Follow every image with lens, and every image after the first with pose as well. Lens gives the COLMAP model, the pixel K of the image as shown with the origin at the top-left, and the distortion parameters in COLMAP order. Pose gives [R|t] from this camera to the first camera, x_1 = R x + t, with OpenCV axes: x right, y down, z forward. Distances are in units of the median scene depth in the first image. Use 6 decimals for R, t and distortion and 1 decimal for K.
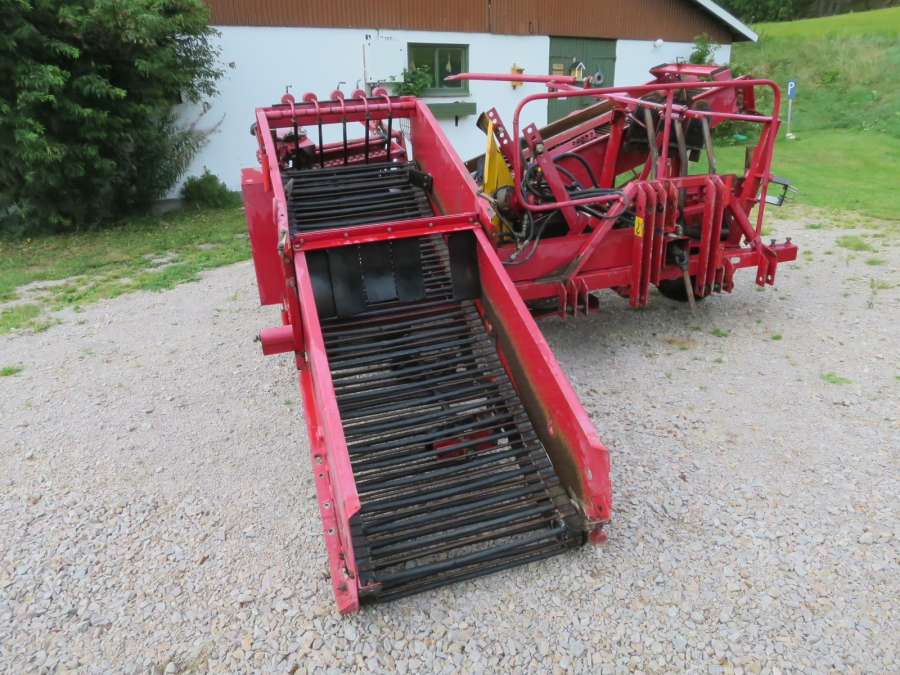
lens RADIAL K [[643.7, 0, 446.5], [0, 643.7, 339.3], [0, 0, 1]] dist [-0.063096, 0.021428]
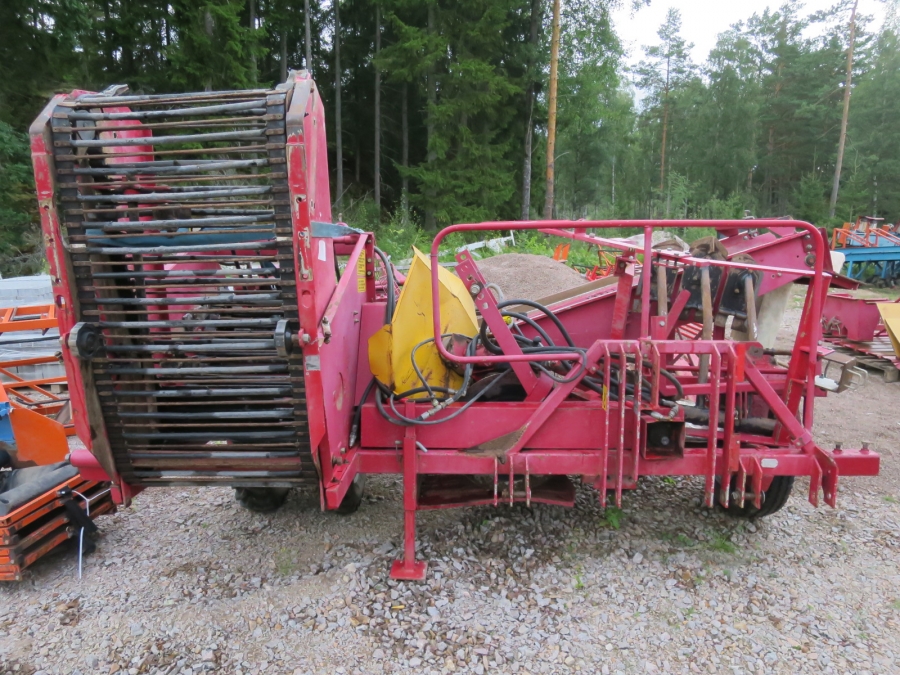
lens RADIAL K [[643.7, 0, 446.5], [0, 643.7, 339.3], [0, 0, 1]] dist [-0.063096, 0.021428]
pose [[0.933447, 0.077442, -0.350257, 0.230215], [-0.173142, 0.952417, -0.250847, -0.011900], [0.314164, 0.294797, 0.902439, 0.141501]]
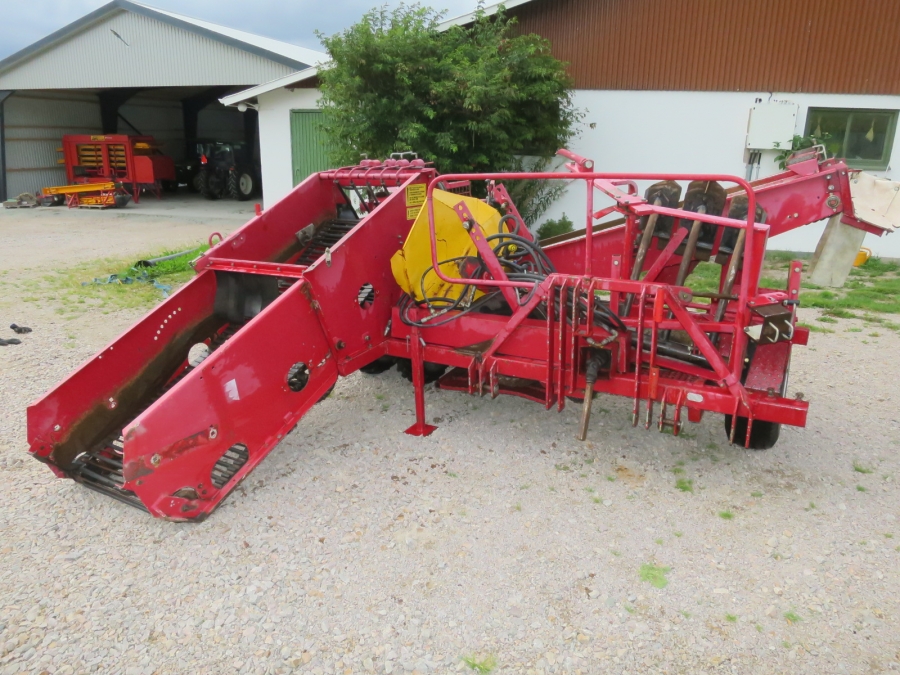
lens RADIAL K [[643.7, 0, 446.5], [0, 643.7, 339.3], [0, 0, 1]] dist [-0.063096, 0.021428]
pose [[0.675446, 0.249794, -0.693813, 0.506666], [-0.296315, 0.953515, 0.054824, -0.095152], [0.675256, 0.168556, 0.718066, 0.142009]]
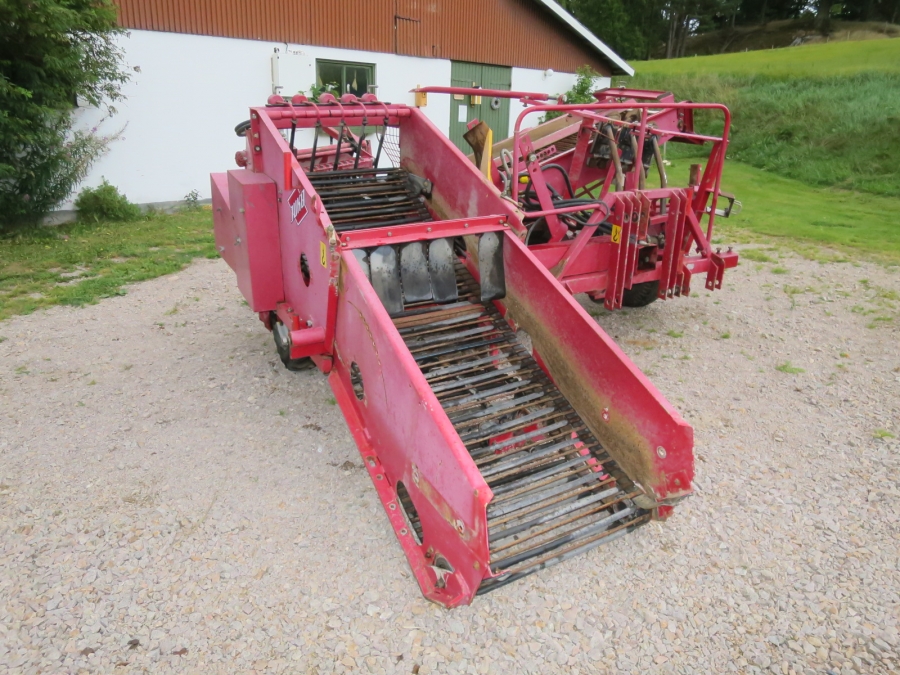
lens RADIAL K [[643.7, 0, 446.5], [0, 643.7, 339.3], [0, 0, 1]] dist [-0.063096, 0.021428]
pose [[0.980234, -0.021832, 0.196635, -0.115615], [0.028423, 0.999123, -0.030762, 0.014928], [-0.195791, 0.035743, 0.979994, 0.005036]]
